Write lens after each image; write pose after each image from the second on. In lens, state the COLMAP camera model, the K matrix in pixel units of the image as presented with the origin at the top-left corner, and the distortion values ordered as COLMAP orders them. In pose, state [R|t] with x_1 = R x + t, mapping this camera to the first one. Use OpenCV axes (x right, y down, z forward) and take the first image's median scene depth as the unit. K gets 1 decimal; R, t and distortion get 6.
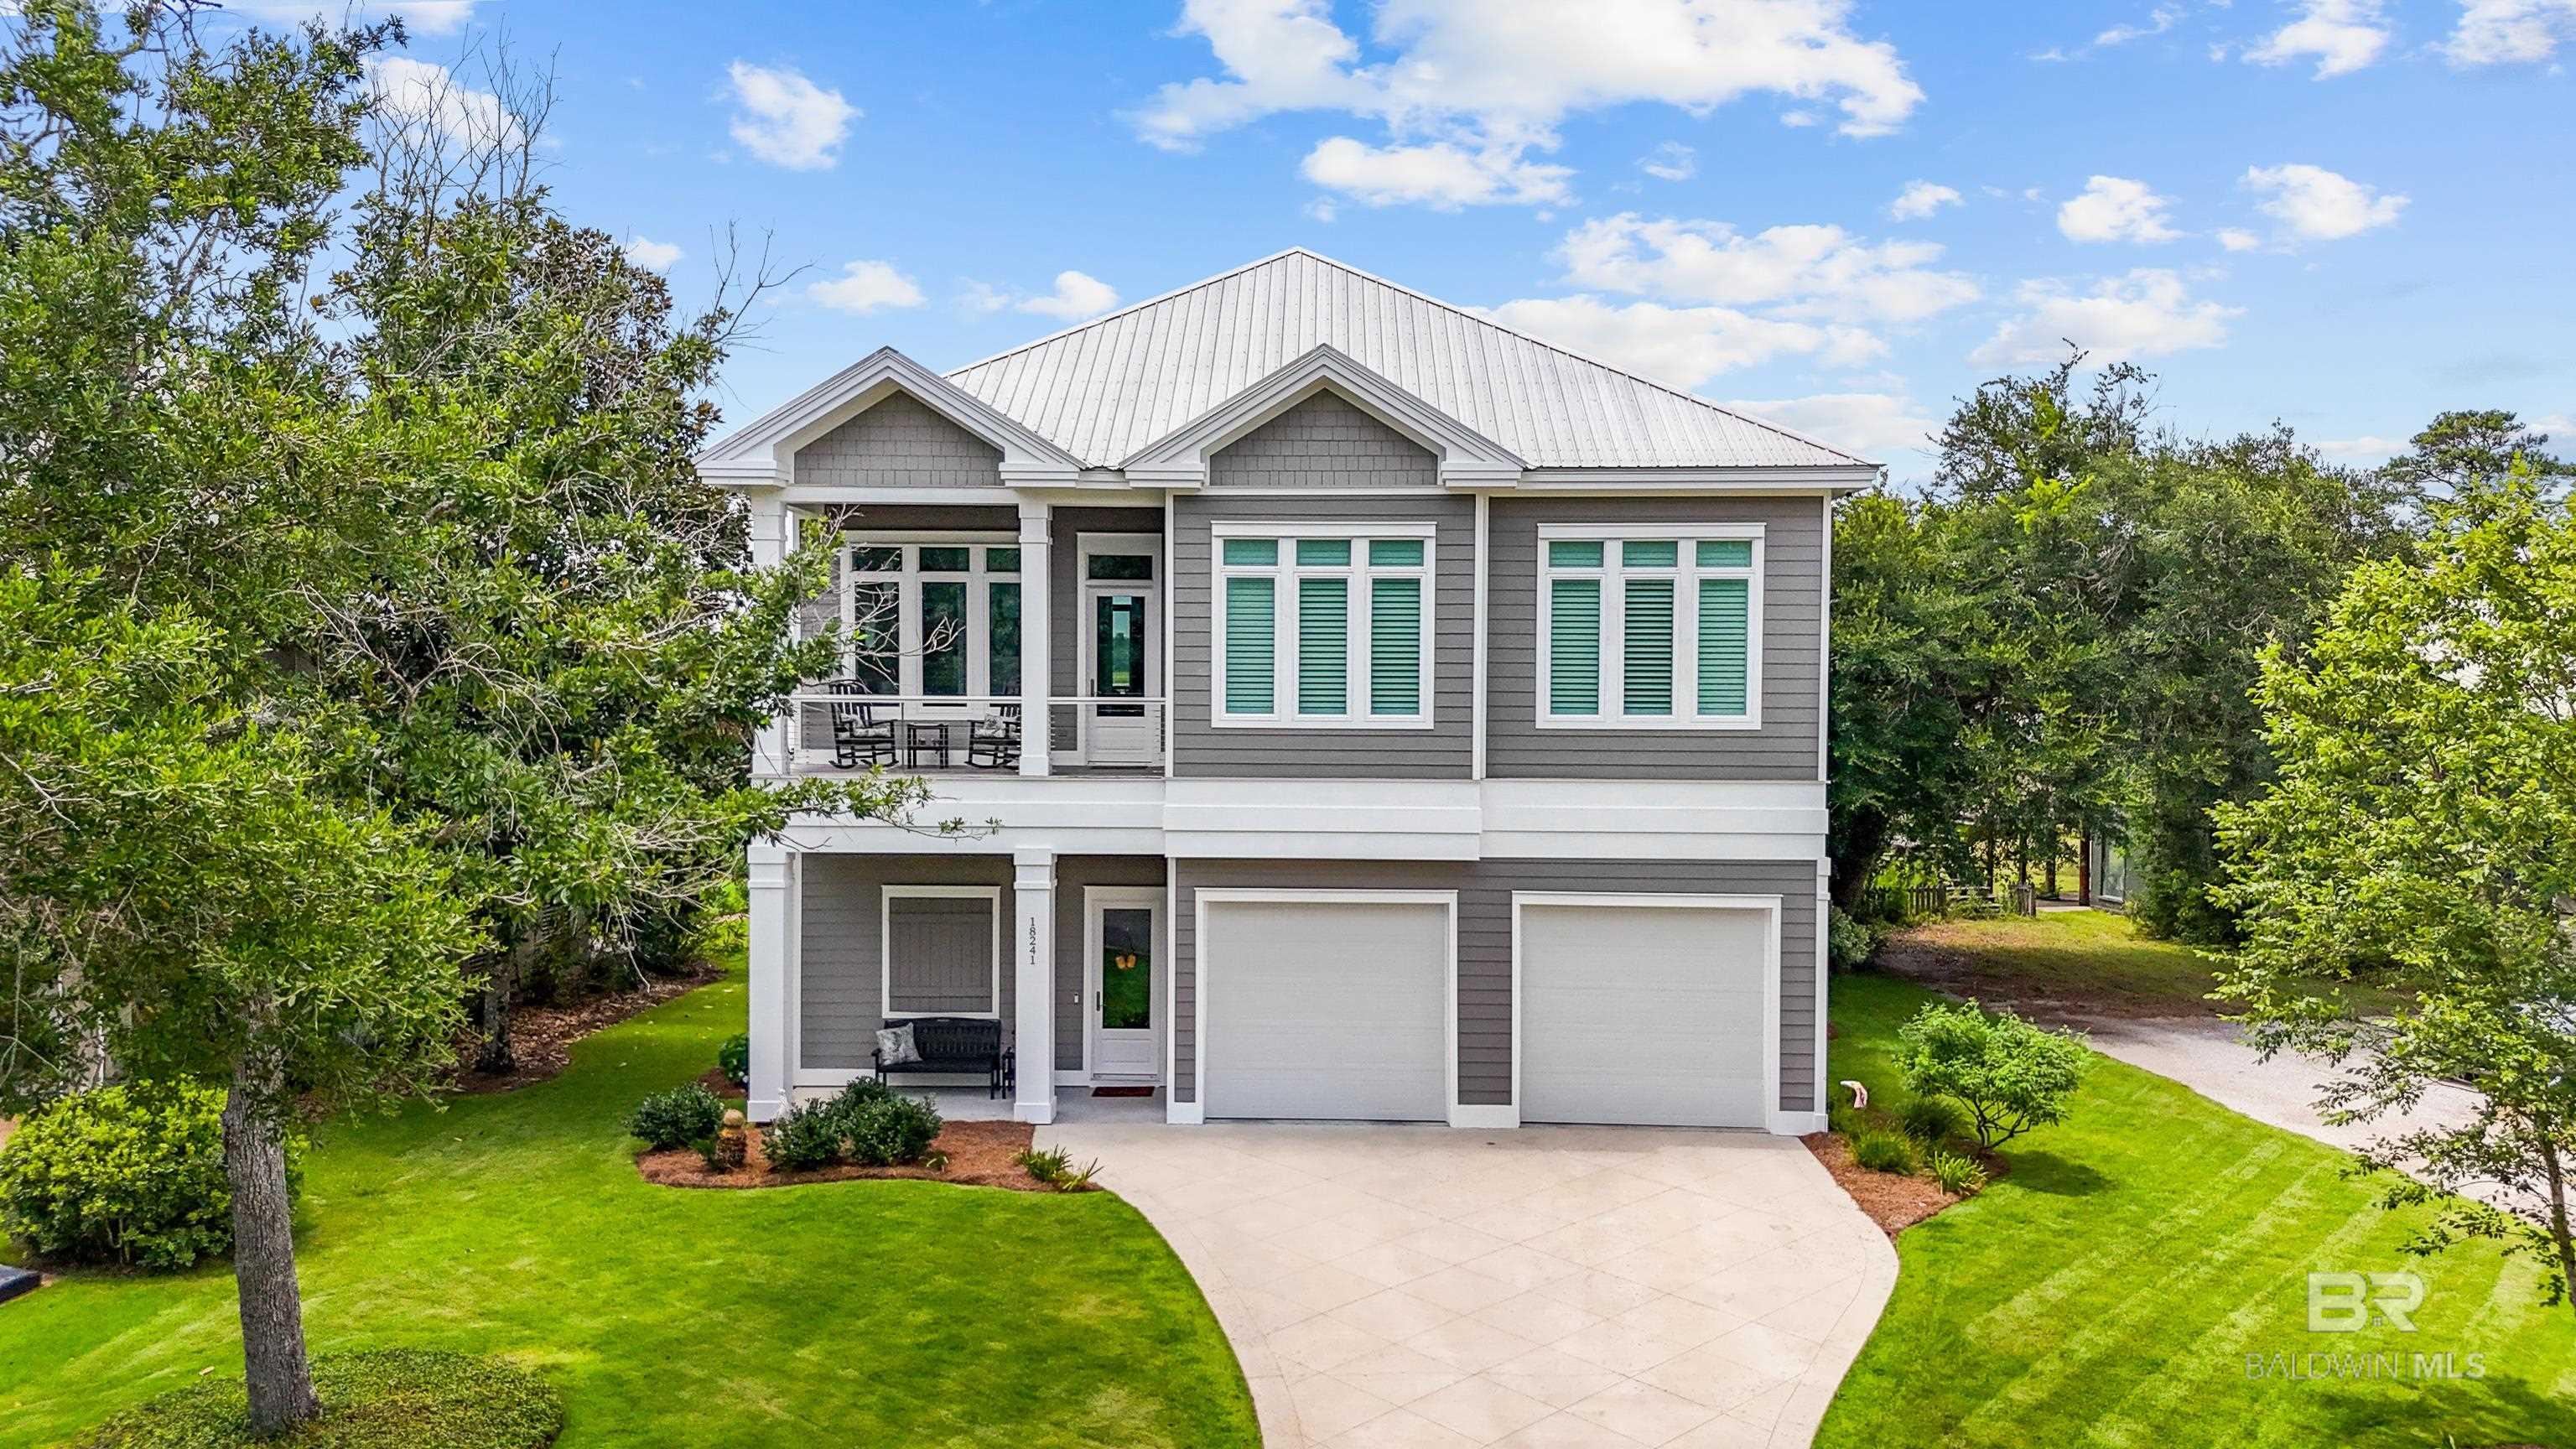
lens RADIAL K [[1932.4, 0, 1292.6], [0, 1932.4, 725.0], [0, 0, 1]] dist [0.072792, -0.066437]
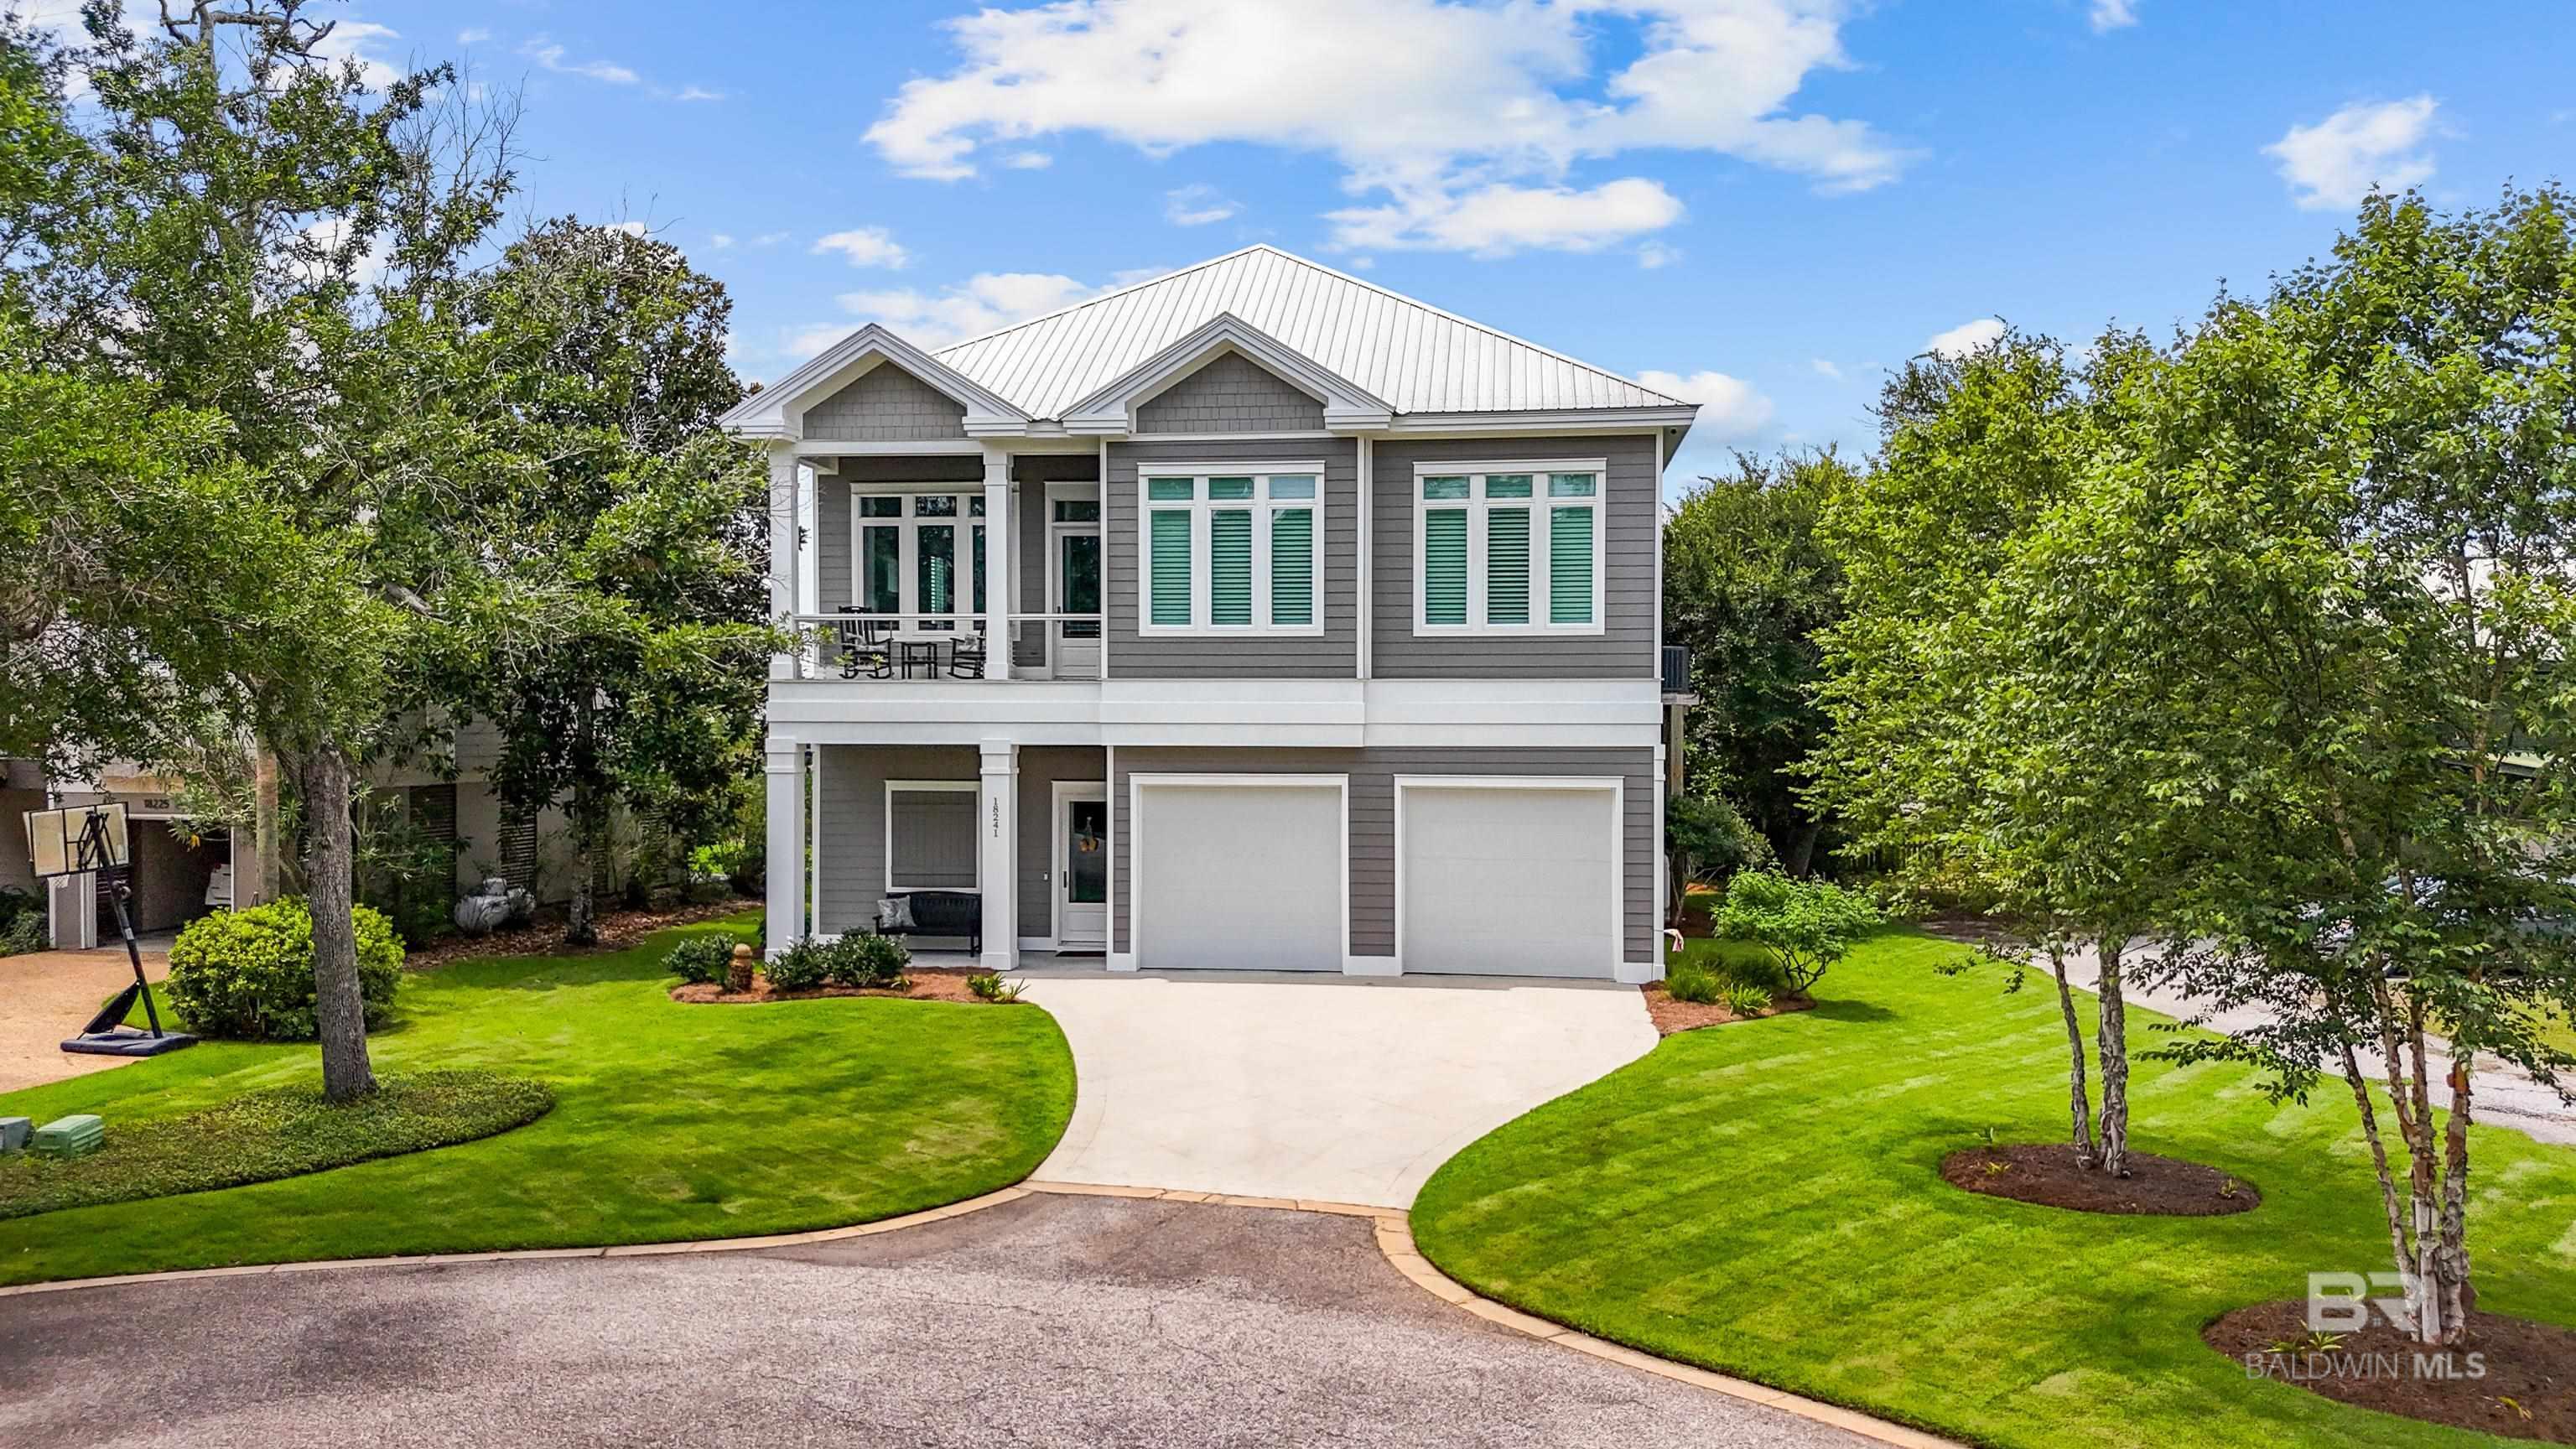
lens RADIAL K [[1932.4, 0, 1285.4], [0, 1932.4, 723.5], [0, 0, 1]] dist [0.072792, -0.066437]
pose [[0.995615, -0.003460, -0.093480, 0.159154], [0.001518, 0.999782, -0.020838, 0.080005], [0.093532, 0.020605, 0.995403, -0.179676]]
